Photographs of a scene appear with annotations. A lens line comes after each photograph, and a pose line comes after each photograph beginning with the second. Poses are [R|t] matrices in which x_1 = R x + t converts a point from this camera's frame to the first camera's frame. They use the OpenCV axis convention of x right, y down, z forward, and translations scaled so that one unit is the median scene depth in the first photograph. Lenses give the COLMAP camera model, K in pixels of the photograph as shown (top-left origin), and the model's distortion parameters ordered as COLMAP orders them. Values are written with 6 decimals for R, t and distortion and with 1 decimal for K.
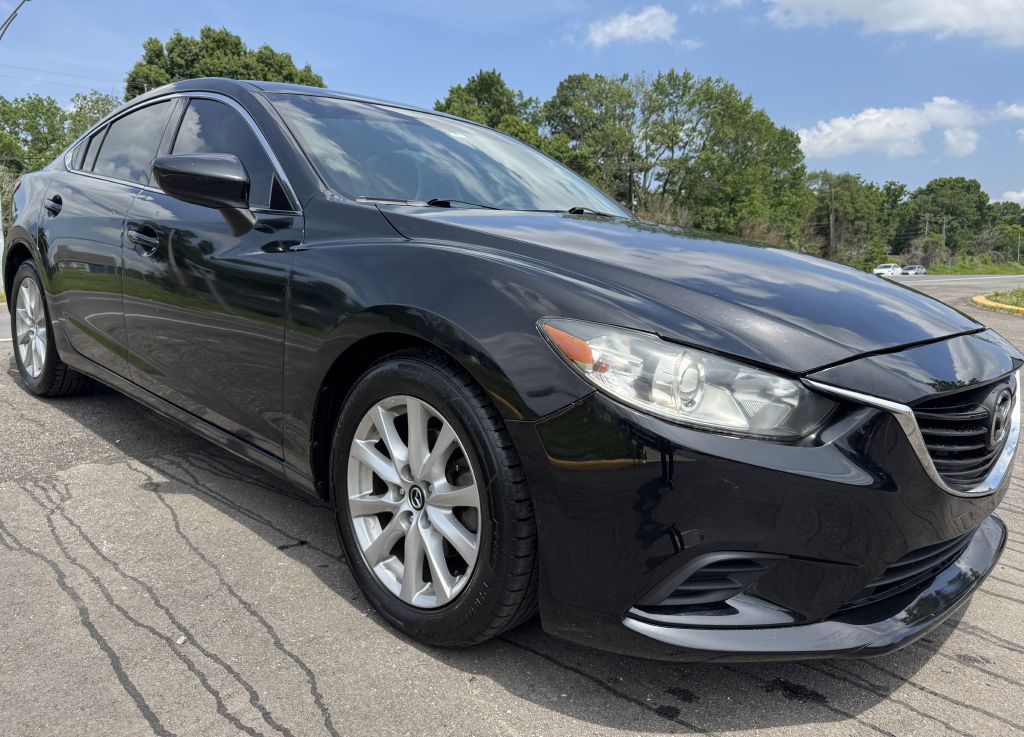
lens RADIAL K [[753.3, 0, 512.0], [0, 753.3, 368.5], [0, 0, 1]] dist [0.040014, -0.053868]
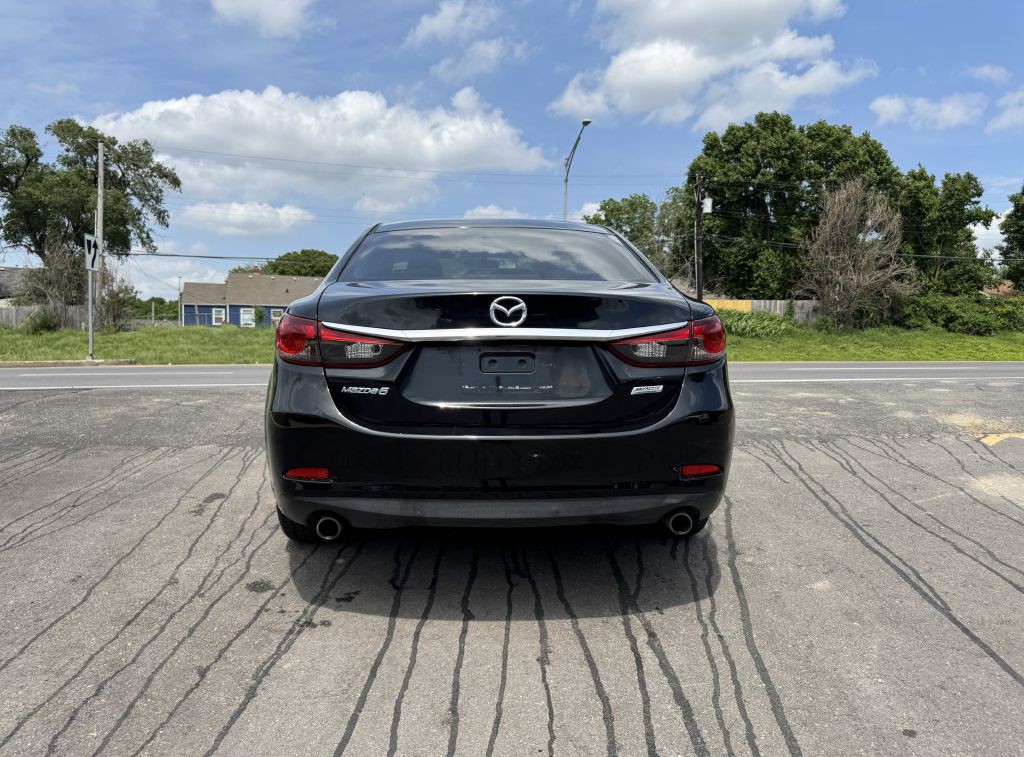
lens RADIAL K [[762.0, 0, 499.9], [0, 762.0, 390.2], [0, 0, 1]] dist [0.016880, -0.023801]
pose [[0.729816, 0.055148, -0.681416, 0.911481], [-0.097469, 0.994952, -0.023869, -0.024217], [0.676660, 0.083837, 0.731507, 0.070892]]
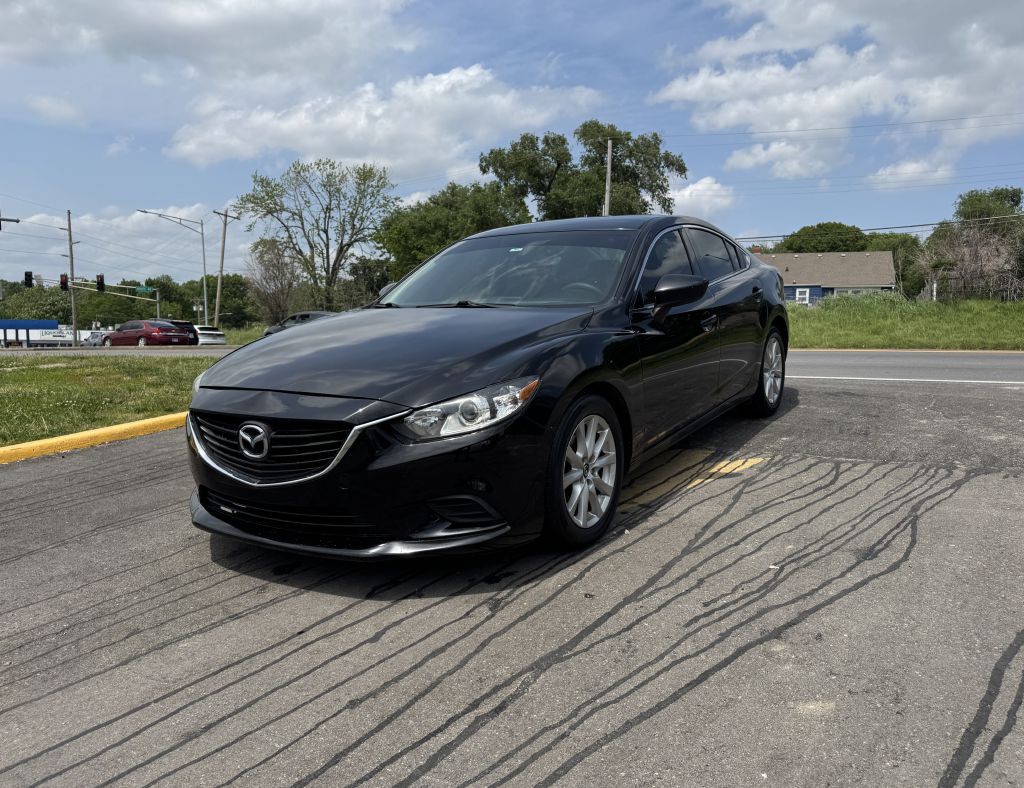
lens RADIAL K [[777.8, 0, 540.3], [0, 777.8, 409.2], [0, 0, 1]] dist [0.031372, -0.039649]
pose [[0.218237, 0.116075, -0.968968, 1.085498], [-0.122614, 0.988294, 0.090774, -0.105113], [0.968162, 0.098999, 0.229915, 0.535501]]
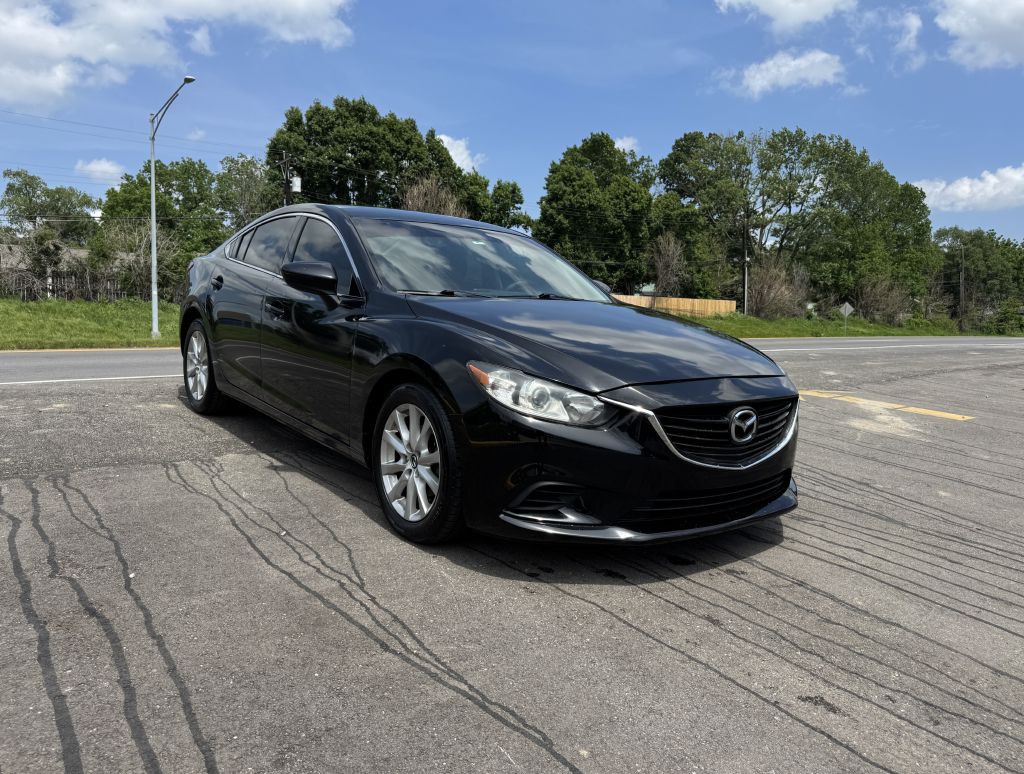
lens RADIAL K [[755.8, 0, 535.0], [0, 755.8, 383.3], [0, 0, 1]] dist [0.093092, -0.144855]
pose [[0.992371, 0.024803, -0.120771, 0.170944], [-0.030935, 0.998311, -0.049170, 0.030589], [0.119347, 0.052531, 0.991462, -0.348995]]
